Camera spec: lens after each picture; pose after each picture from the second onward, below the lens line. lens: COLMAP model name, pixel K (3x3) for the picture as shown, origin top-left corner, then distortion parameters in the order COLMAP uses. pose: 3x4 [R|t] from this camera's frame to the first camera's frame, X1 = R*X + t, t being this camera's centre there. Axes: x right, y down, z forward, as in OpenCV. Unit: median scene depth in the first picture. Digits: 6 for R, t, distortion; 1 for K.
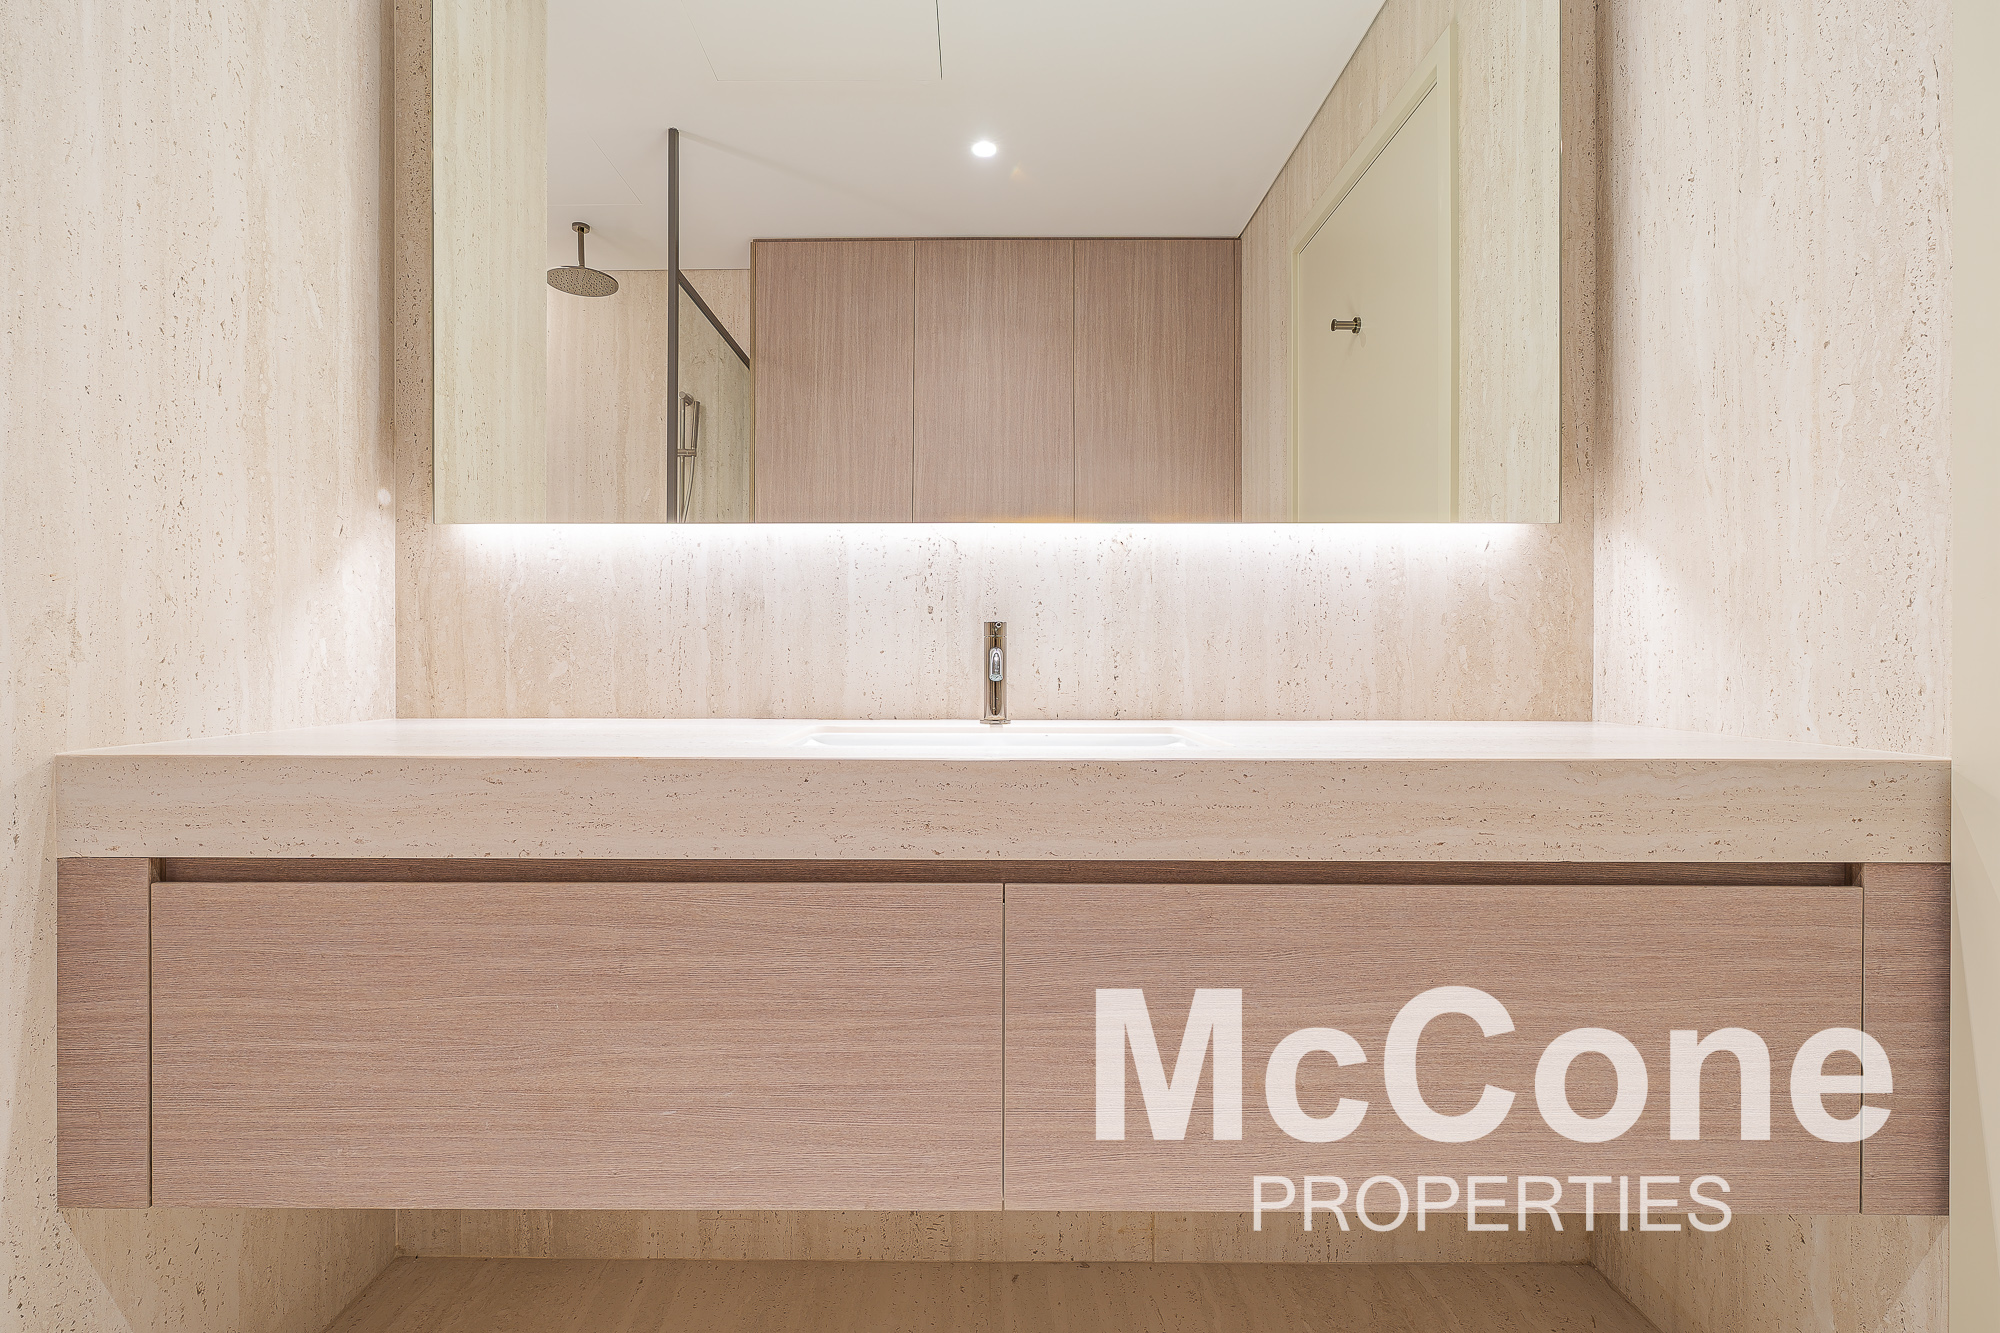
lens RADIAL K [[1188.9, 0, 982.3], [0, 1188.9, 666.0], [0, 0, 1]] dist [0.002721, 0.000817]
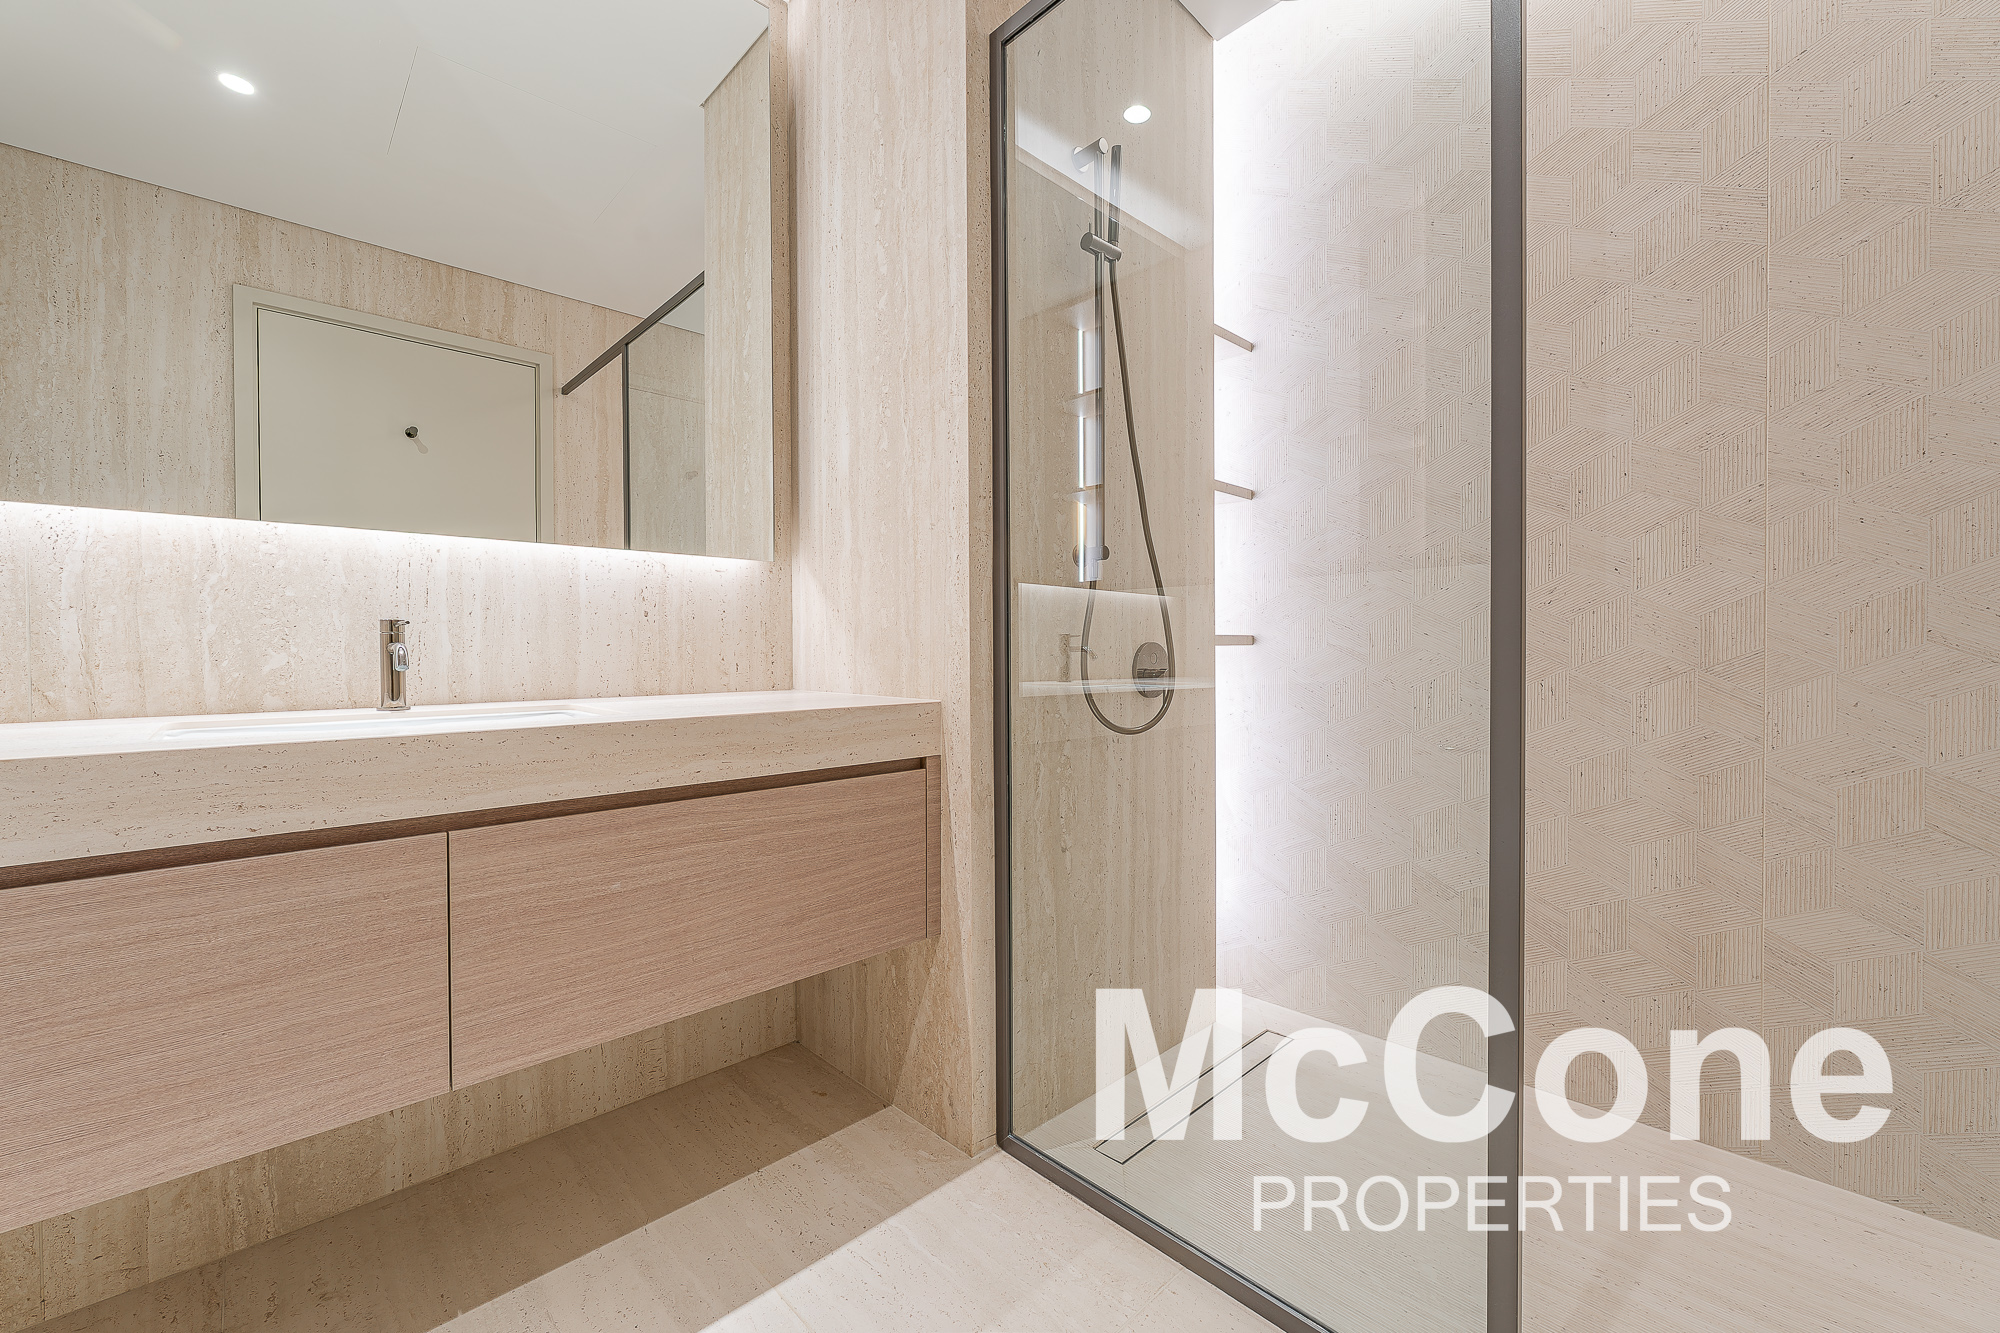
lens RADIAL K [[818.9, 0, 948.6], [0, 818.9, 663.6], [0, 0, 1]] dist [0.000749, -0.000742]
pose [[0.717743, -0.013466, 0.696178, -0.128729], [0.006948, 0.999902, 0.012178, 0.000034], [-0.696274, -0.003904, 0.717766, 0.027721]]
